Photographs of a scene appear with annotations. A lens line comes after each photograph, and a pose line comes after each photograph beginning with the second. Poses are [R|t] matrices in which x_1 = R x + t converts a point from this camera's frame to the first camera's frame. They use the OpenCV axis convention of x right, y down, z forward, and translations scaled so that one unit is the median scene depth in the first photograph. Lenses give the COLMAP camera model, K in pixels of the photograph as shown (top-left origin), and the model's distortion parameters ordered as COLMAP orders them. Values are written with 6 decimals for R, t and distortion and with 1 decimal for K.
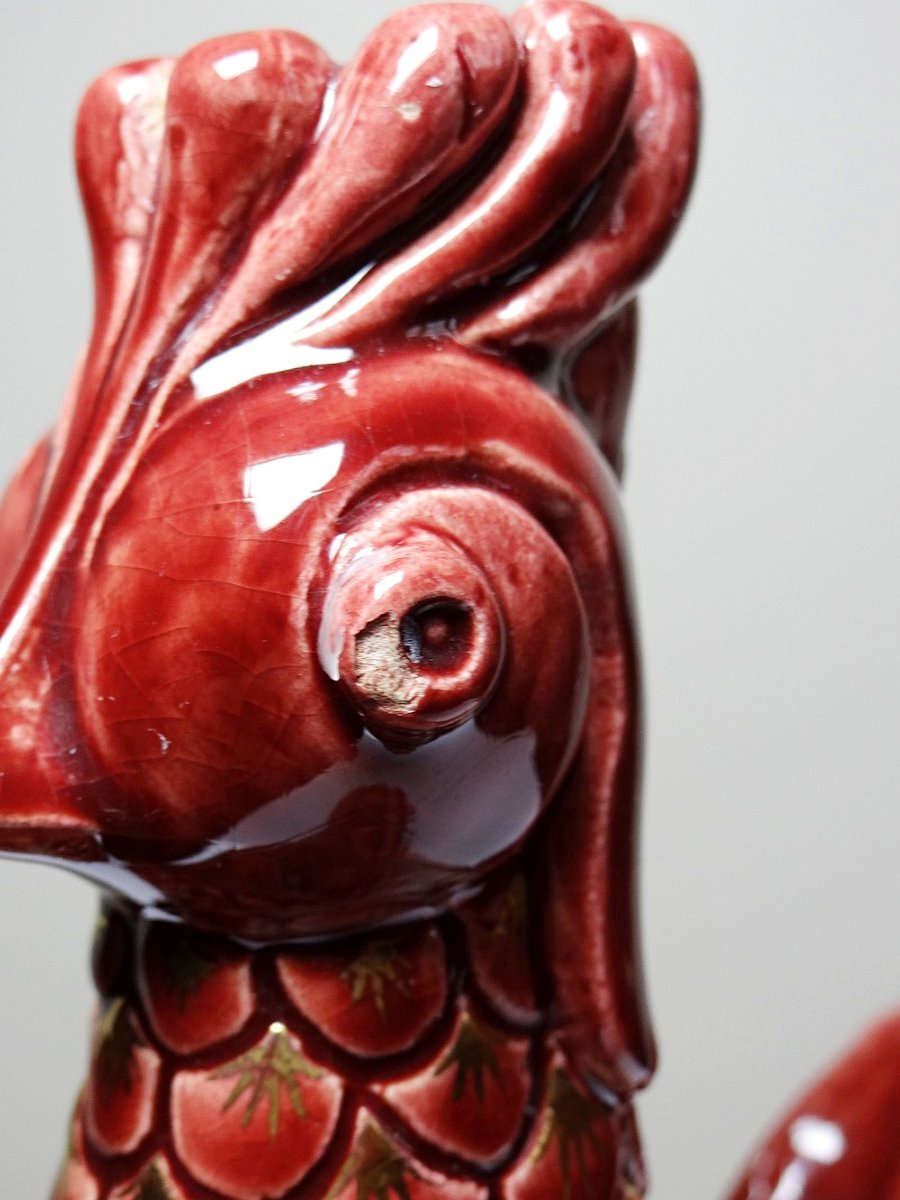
lens RADIAL K [[1704.1, 0, 450.0], [0, 1704.1, 600.0], [0, 0, 1]] dist [-0.019760, -0.042036]
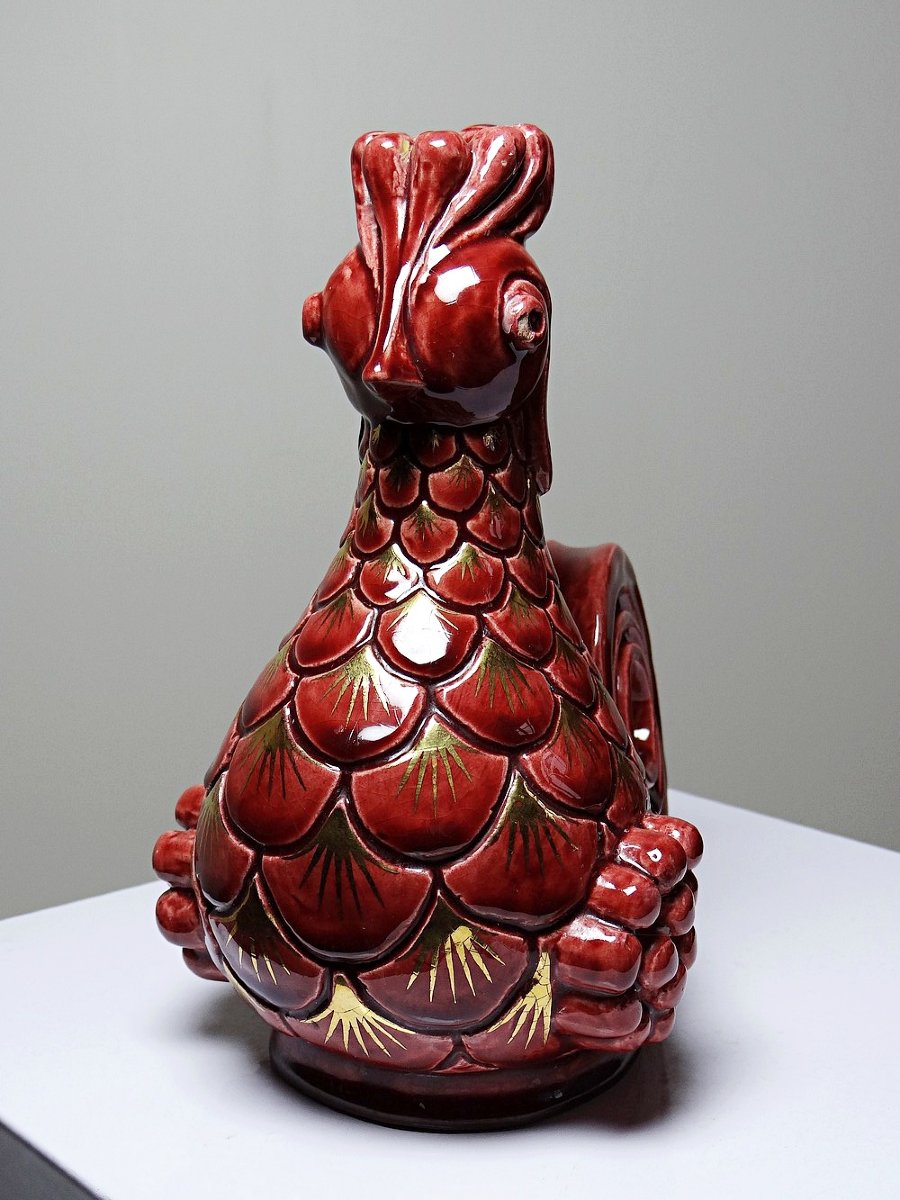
lens RADIAL K [[1704.1, 0, 450.0], [0, 1704.1, 600.0], [0, 0, 1]] dist [-0.019760, -0.042036]
pose [[0.915411, -0.056709, 0.398505, -1.411452], [0.037392, 0.997726, 0.056085, 0.346480], [-0.400779, -0.036440, 0.915450, -1.895260]]
